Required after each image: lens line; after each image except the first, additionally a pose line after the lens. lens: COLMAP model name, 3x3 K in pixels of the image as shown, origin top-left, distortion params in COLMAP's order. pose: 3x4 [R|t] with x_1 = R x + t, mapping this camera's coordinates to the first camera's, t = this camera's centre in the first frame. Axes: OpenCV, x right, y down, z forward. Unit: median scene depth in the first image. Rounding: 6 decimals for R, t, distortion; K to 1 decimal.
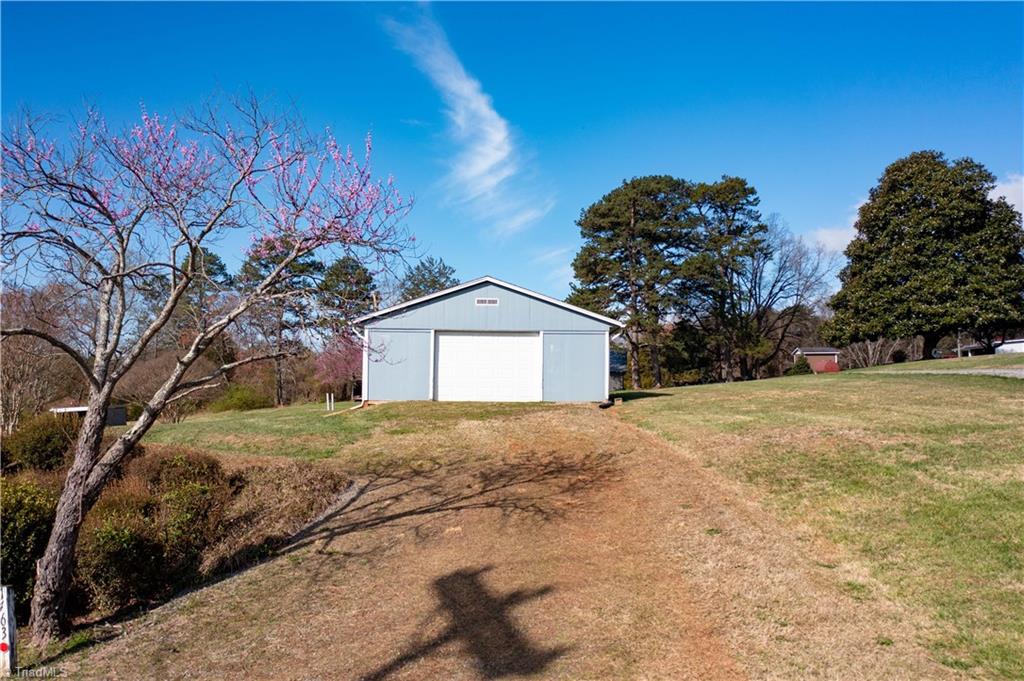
lens RADIAL K [[798.1, 0, 512.0], [0, 798.1, 340.5], [0, 0, 1]] dist [-0.028792, 0.000505]
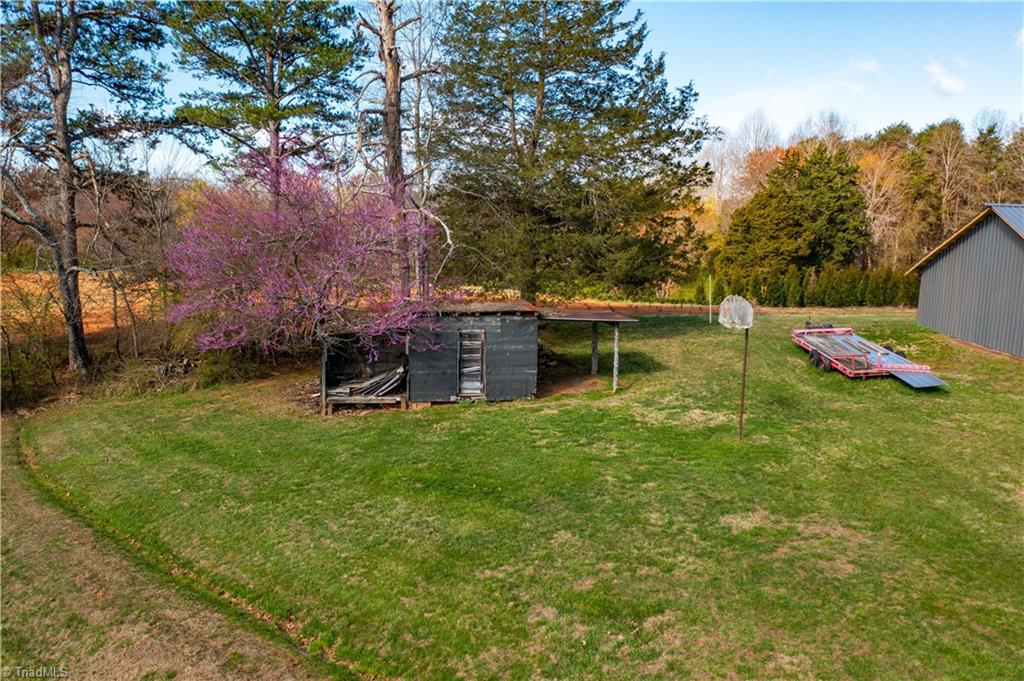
lens RADIAL K [[798.1, 0, 512.0], [0, 798.1, 340.5], [0, 0, 1]] dist [-0.028792, 0.000505]
pose [[0.994030, -0.012315, 0.108410, -0.178535], [-0.010752, 0.977716, 0.209657, -0.002227], [-0.108576, -0.209571, 0.971746, 0.794568]]
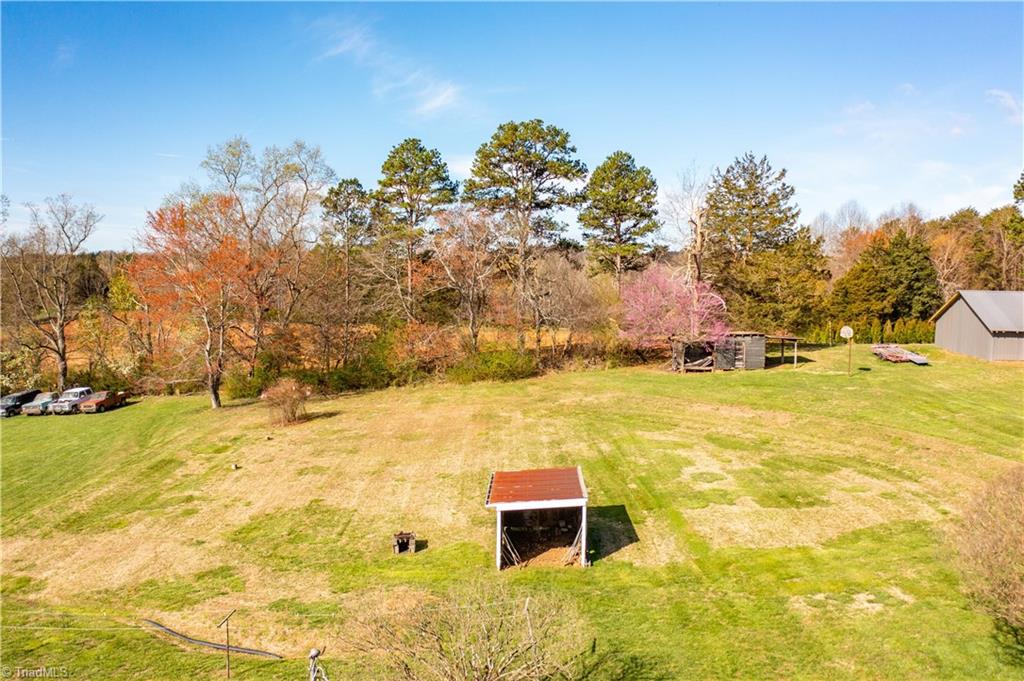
lens RADIAL K [[798.1, 0, 512.0], [0, 798.1, 340.5], [0, 0, 1]] dist [-0.028792, 0.000505]
pose [[0.999999, -0.000026, 0.001497, -0.371212], [-0.000184, 0.990216, 0.139545, -0.048794], [-0.001486, -0.139545, 0.990215, 0.352300]]
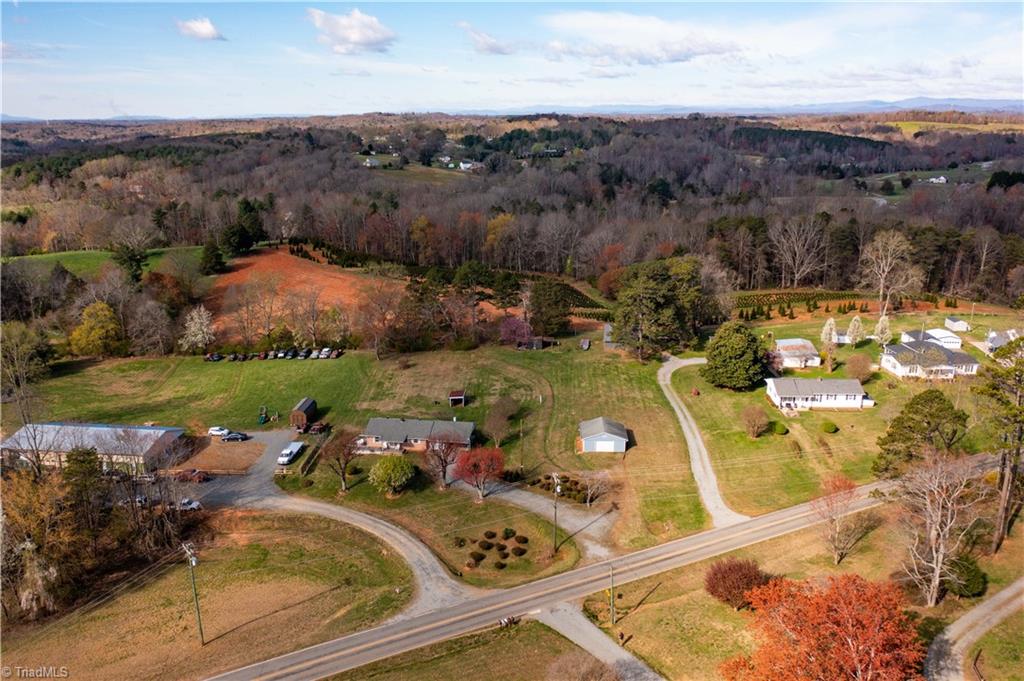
lens RADIAL K [[798.1, 0, 512.0], [0, 798.1, 340.5], [0, 0, 1]] dist [-0.028792, 0.000505]
pose [[0.999376, -0.004849, -0.034977, -0.145151], [0.016188, 0.943225, 0.331760, -0.758001], [0.031383, -0.332120, 0.942715, -1.228405]]
